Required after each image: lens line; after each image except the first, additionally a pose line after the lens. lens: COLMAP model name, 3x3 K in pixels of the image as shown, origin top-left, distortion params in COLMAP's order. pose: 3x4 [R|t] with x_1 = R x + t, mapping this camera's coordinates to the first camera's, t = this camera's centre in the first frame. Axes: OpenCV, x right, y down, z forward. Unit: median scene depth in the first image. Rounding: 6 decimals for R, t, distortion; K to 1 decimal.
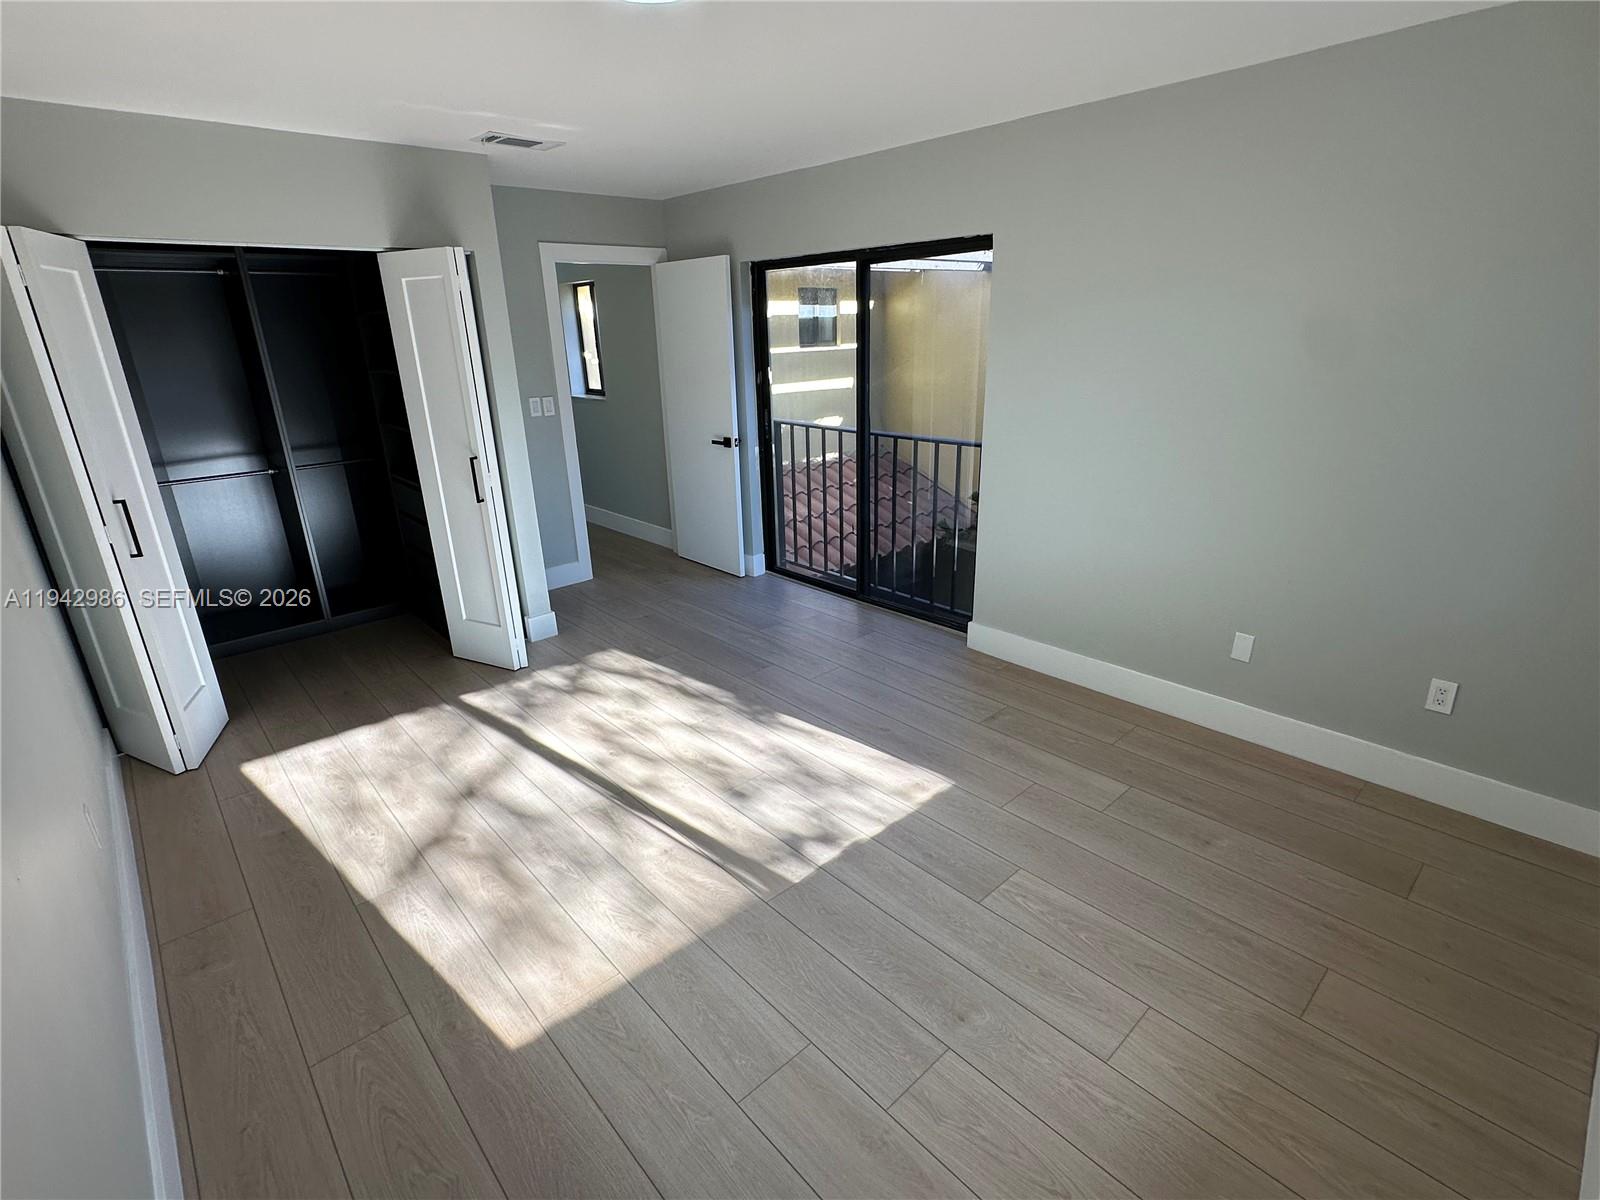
lens RADIAL K [[778.1, 0, 802.2], [0, 778.1, 594.4], [0, 0, 1]] dist [-0.000344, -0.000070]
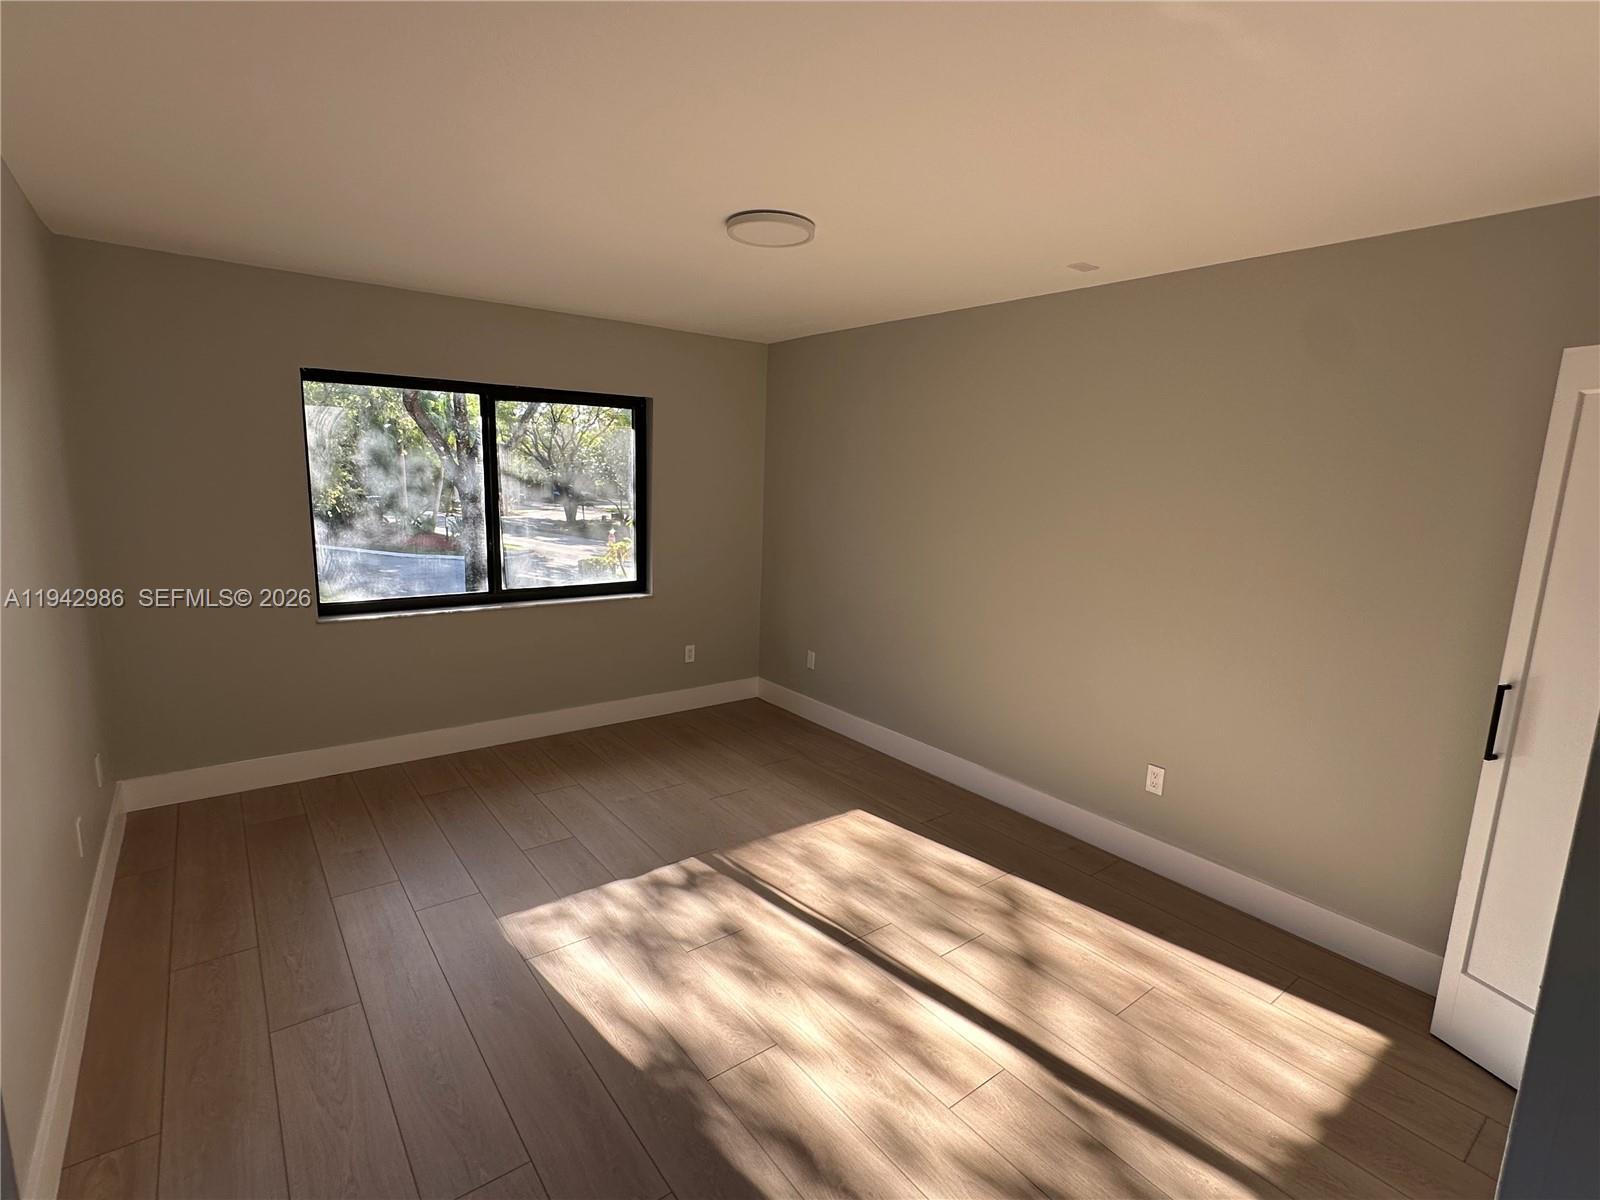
lens RADIAL K [[778.1, 0, 802.2], [0, 778.1, 594.4], [0, 0, 1]] dist [-0.000344, -0.000070]
pose [[-0.997224, -0.020577, 0.071558, -0.229872], [0.017683, 0.868106, 0.496064, -0.561818], [-0.072327, 0.495952, -0.865332, 1.604104]]
